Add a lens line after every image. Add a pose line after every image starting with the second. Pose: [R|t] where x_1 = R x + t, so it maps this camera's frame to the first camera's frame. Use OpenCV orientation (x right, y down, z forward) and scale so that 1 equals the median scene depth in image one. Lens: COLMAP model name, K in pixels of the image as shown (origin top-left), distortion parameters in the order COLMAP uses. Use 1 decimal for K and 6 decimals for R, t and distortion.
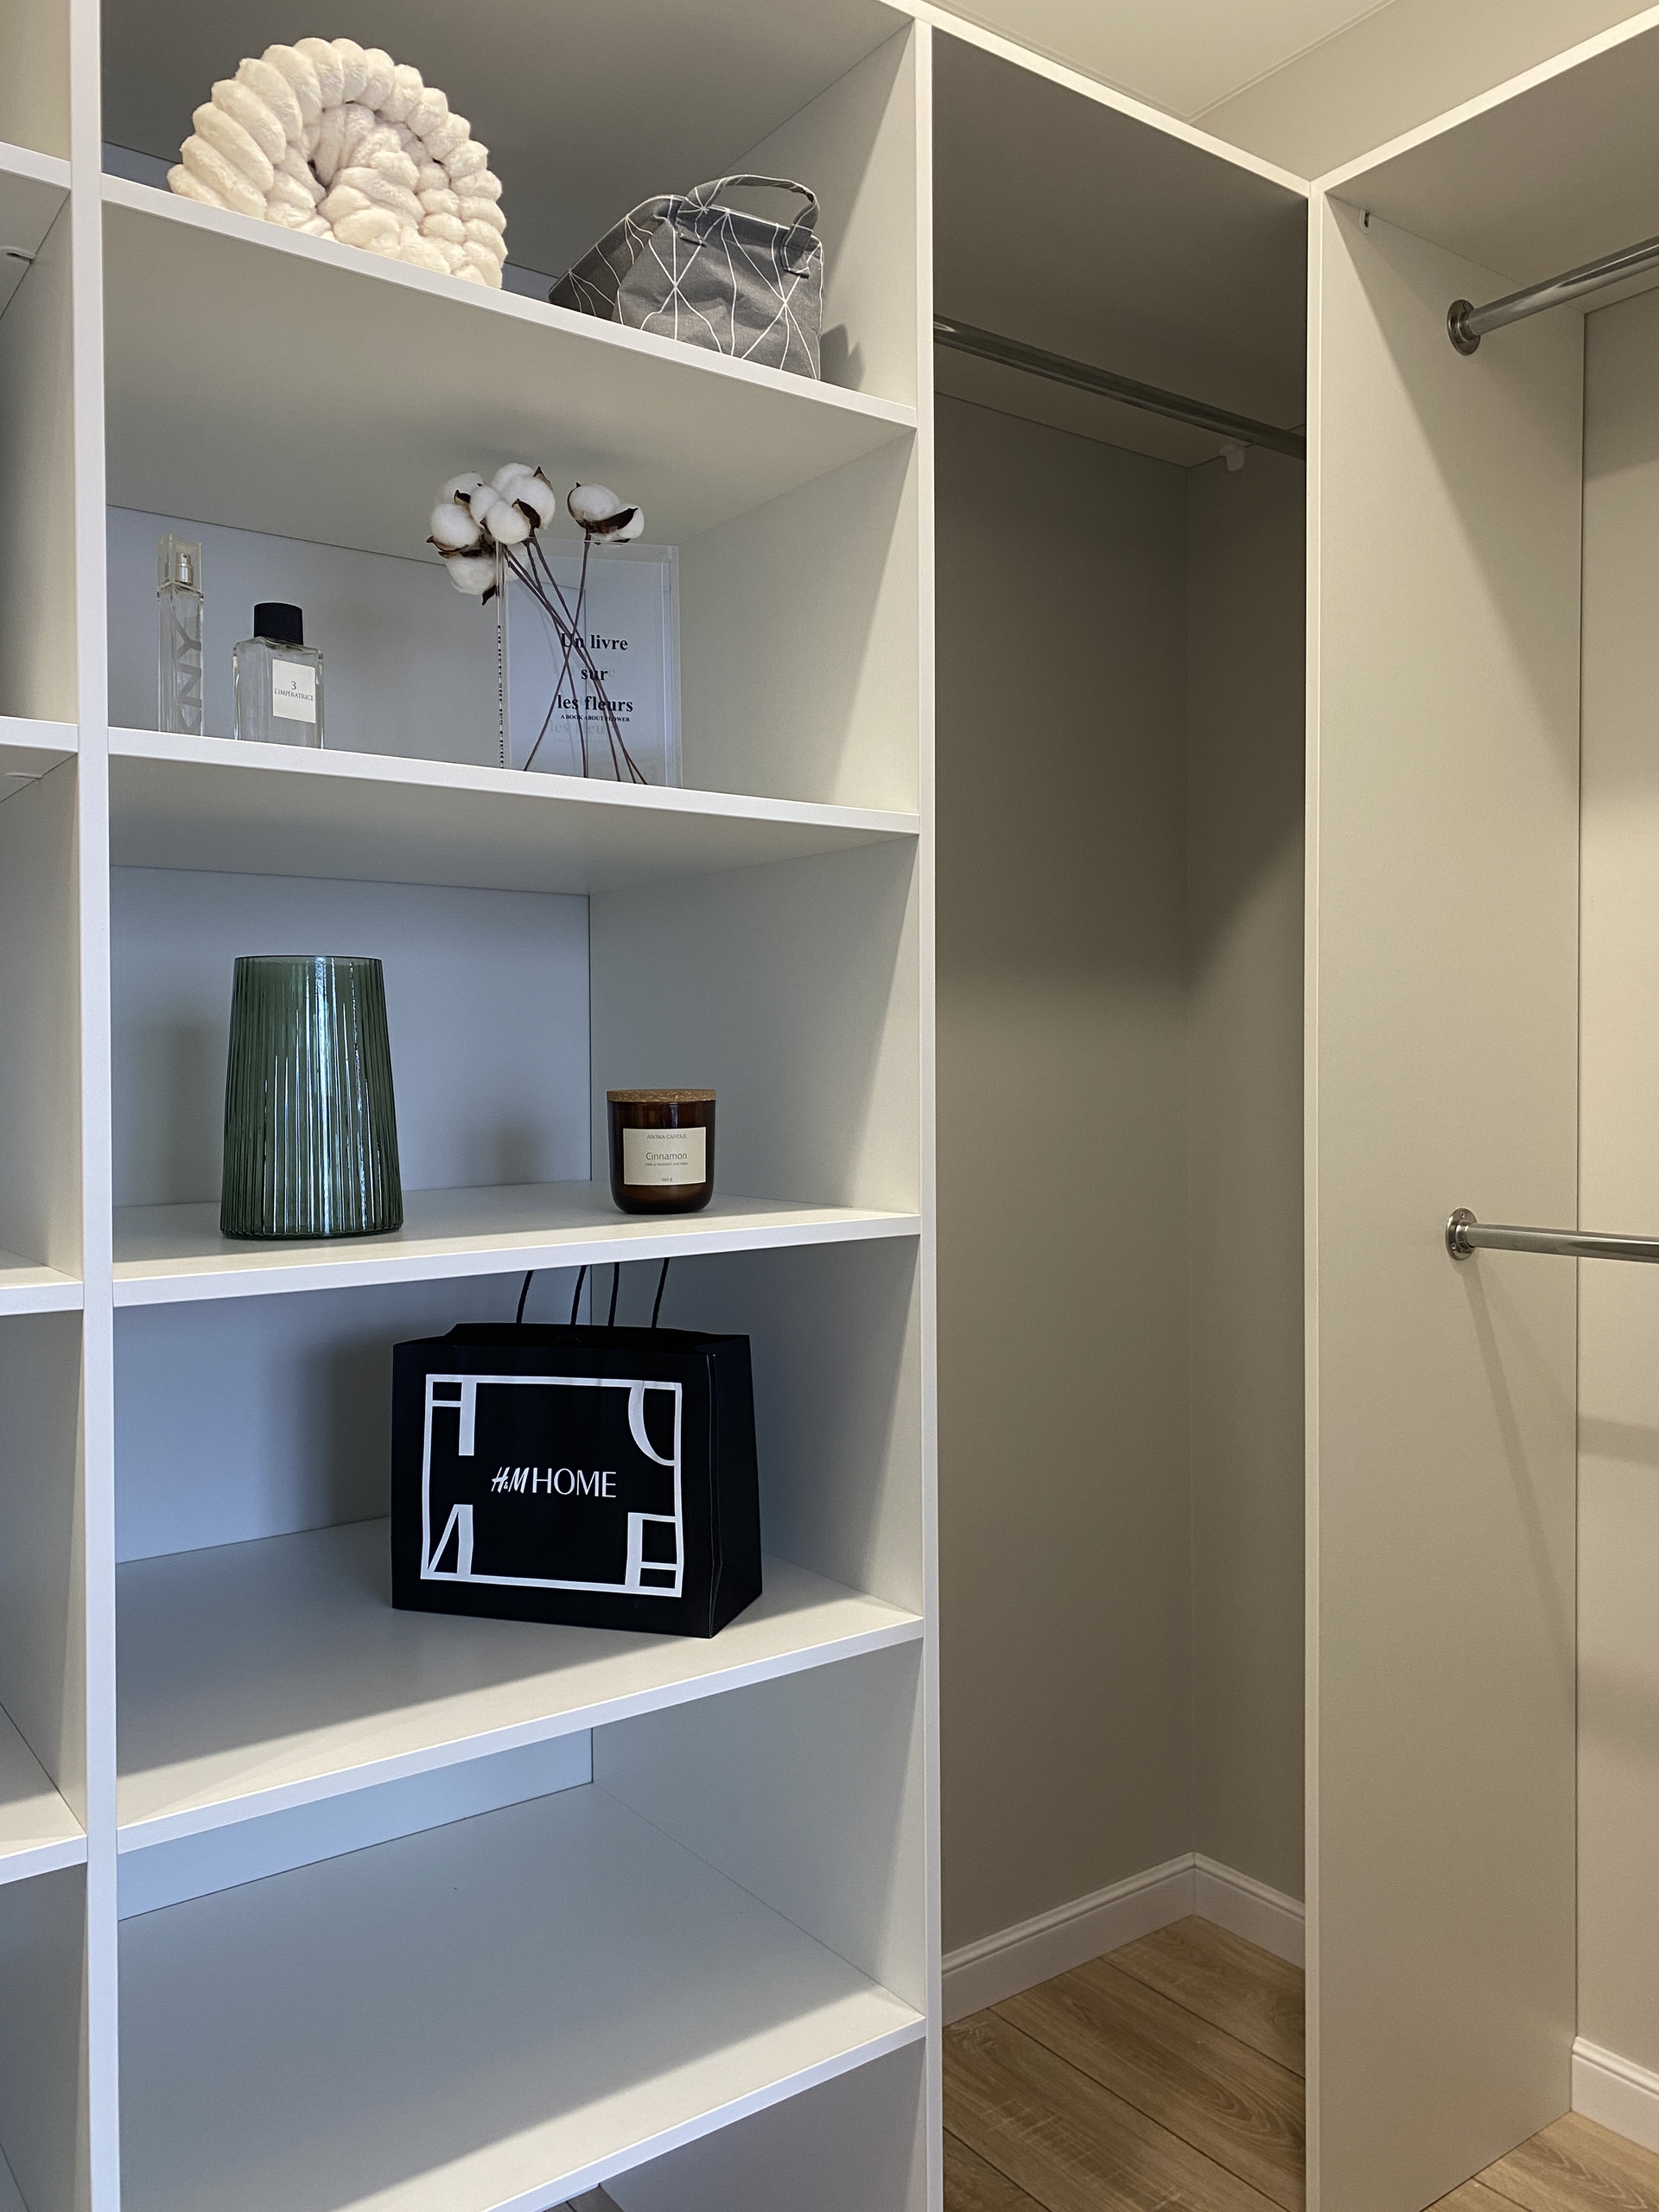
lens RADIAL K [[1708.4, 0, 829.5], [0, 1708.4, 1106.0], [0, 0, 1]] dist [-0.043445, 0.015121]
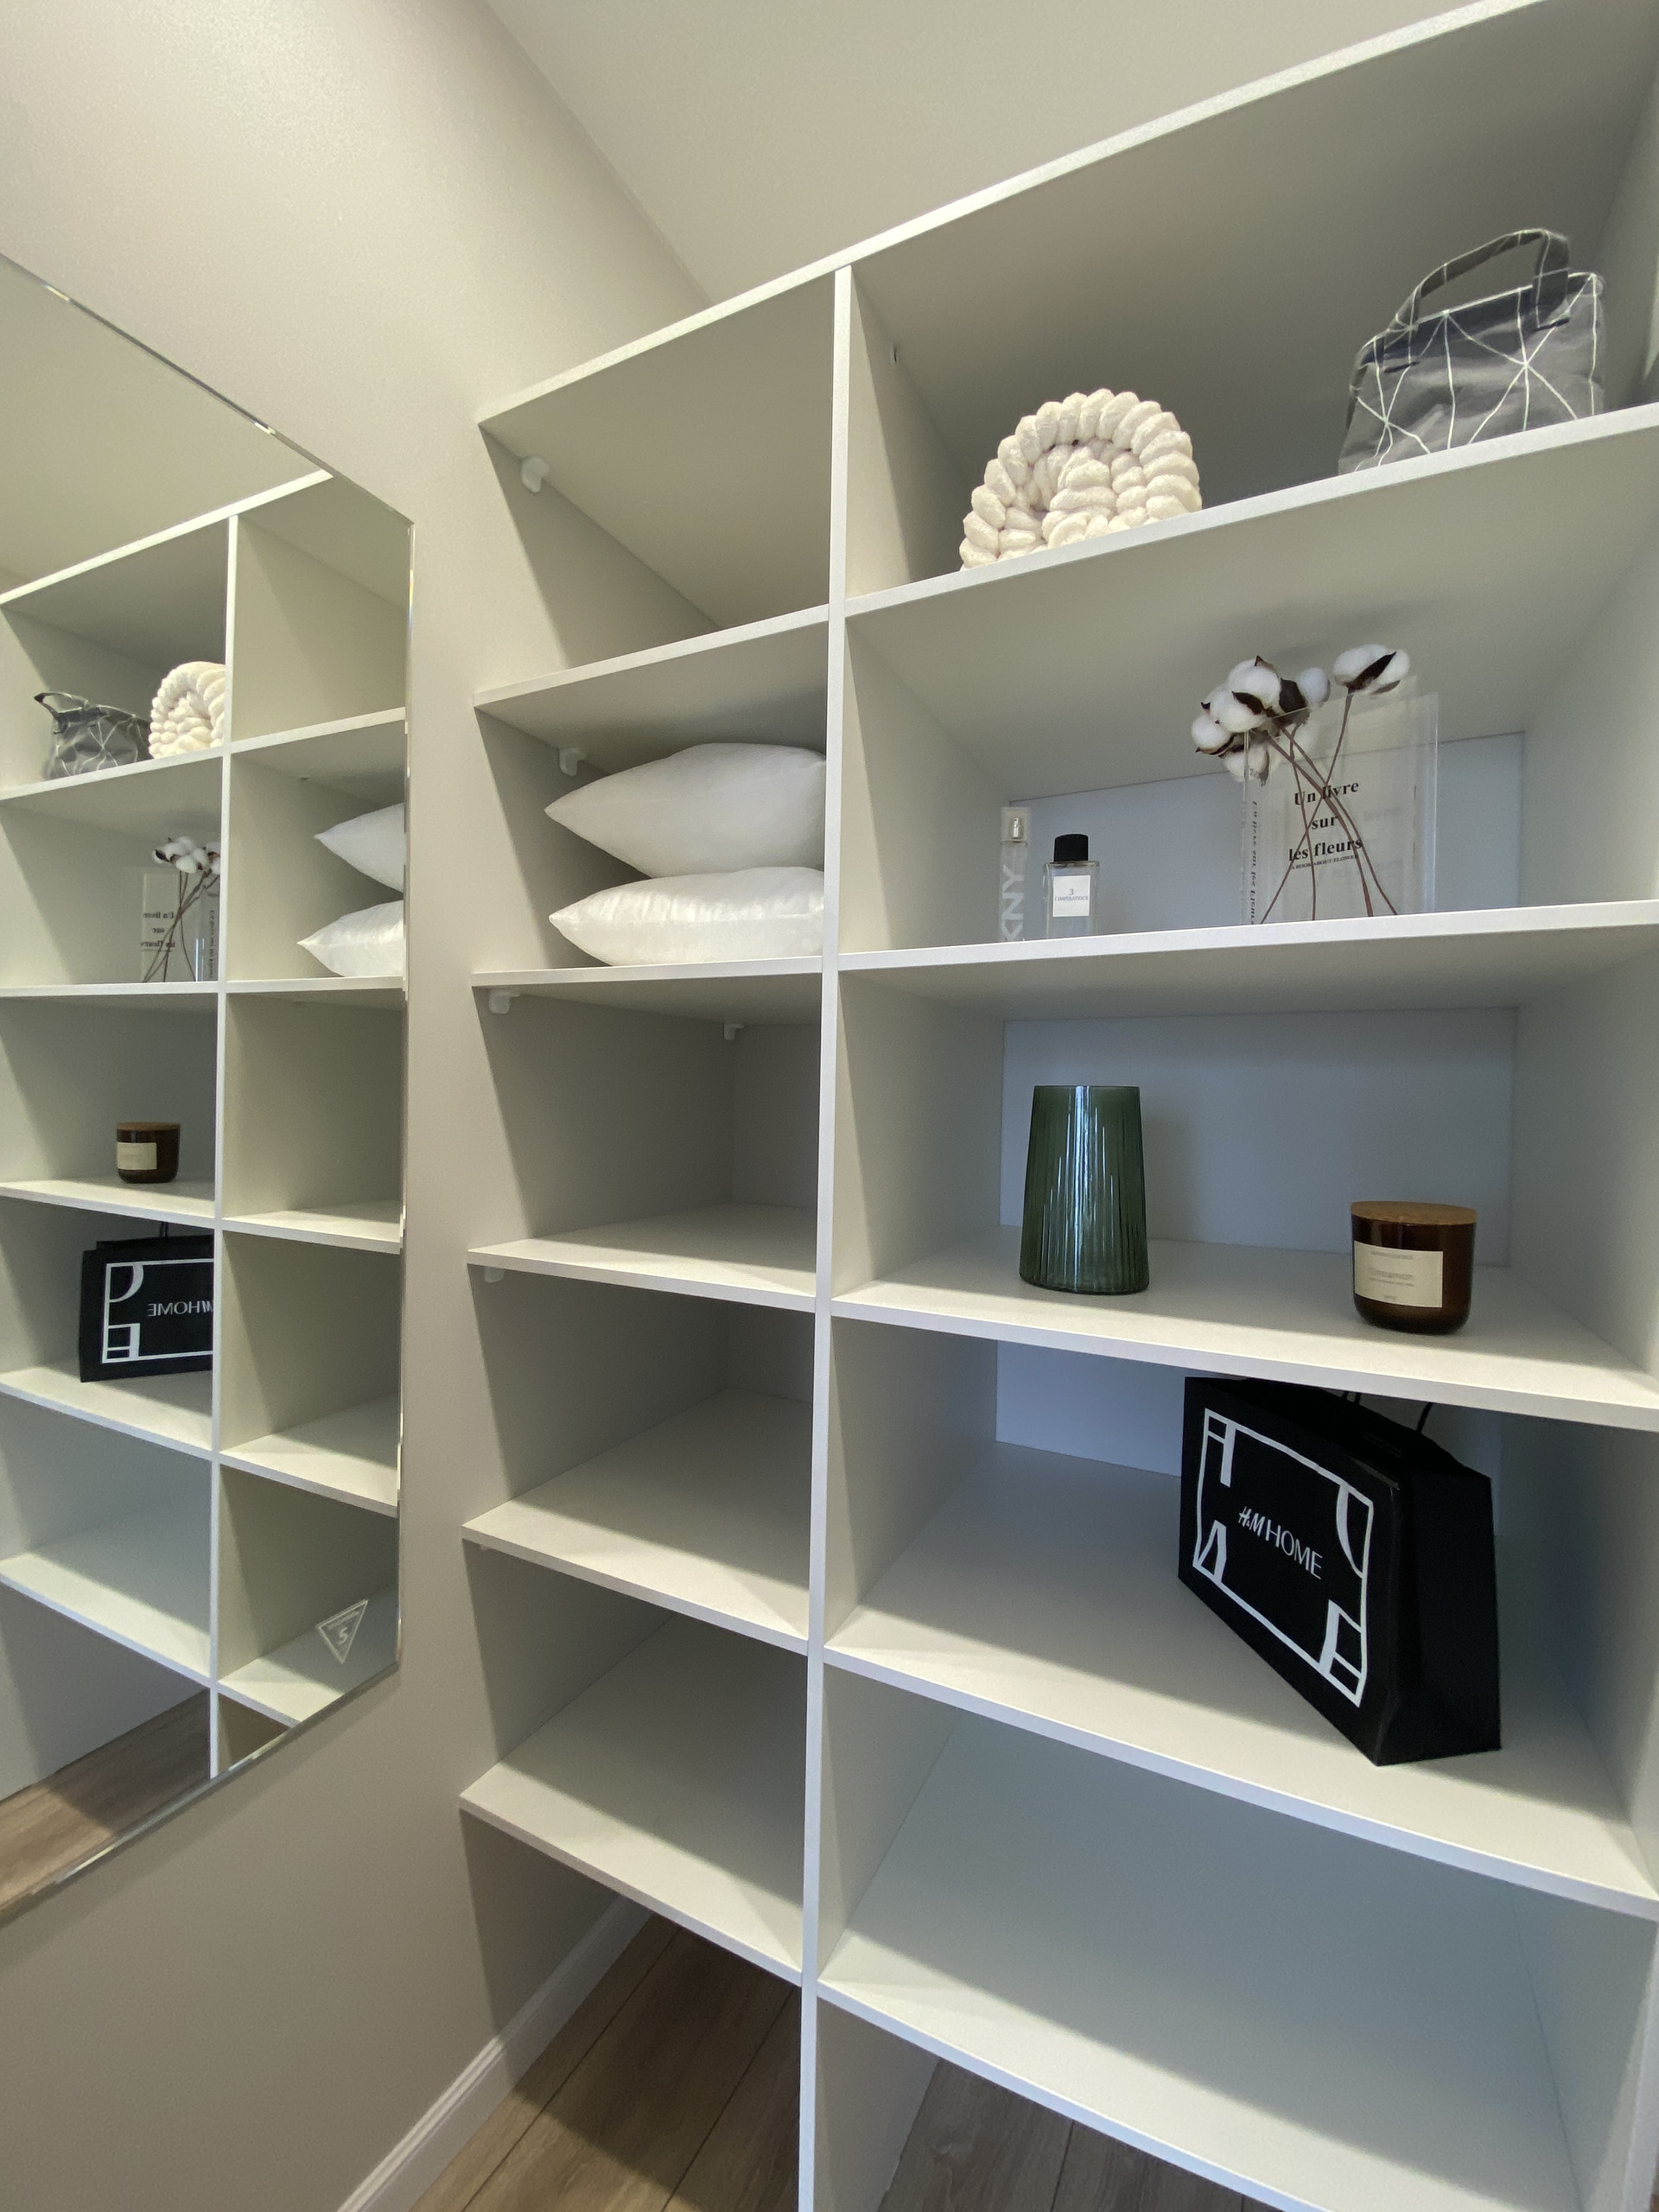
lens RADIAL K [[895.2, 0, 829.5], [0, 895.2, 1106.0], [0, 0, 1]] dist [-0.001536, -0.015148]
pose [[0.431576, 0.027716, -0.901651, 0.248152], [-0.031190, 0.999389, 0.015791, -0.072941], [0.901537, 0.021308, 0.432176, 0.477048]]
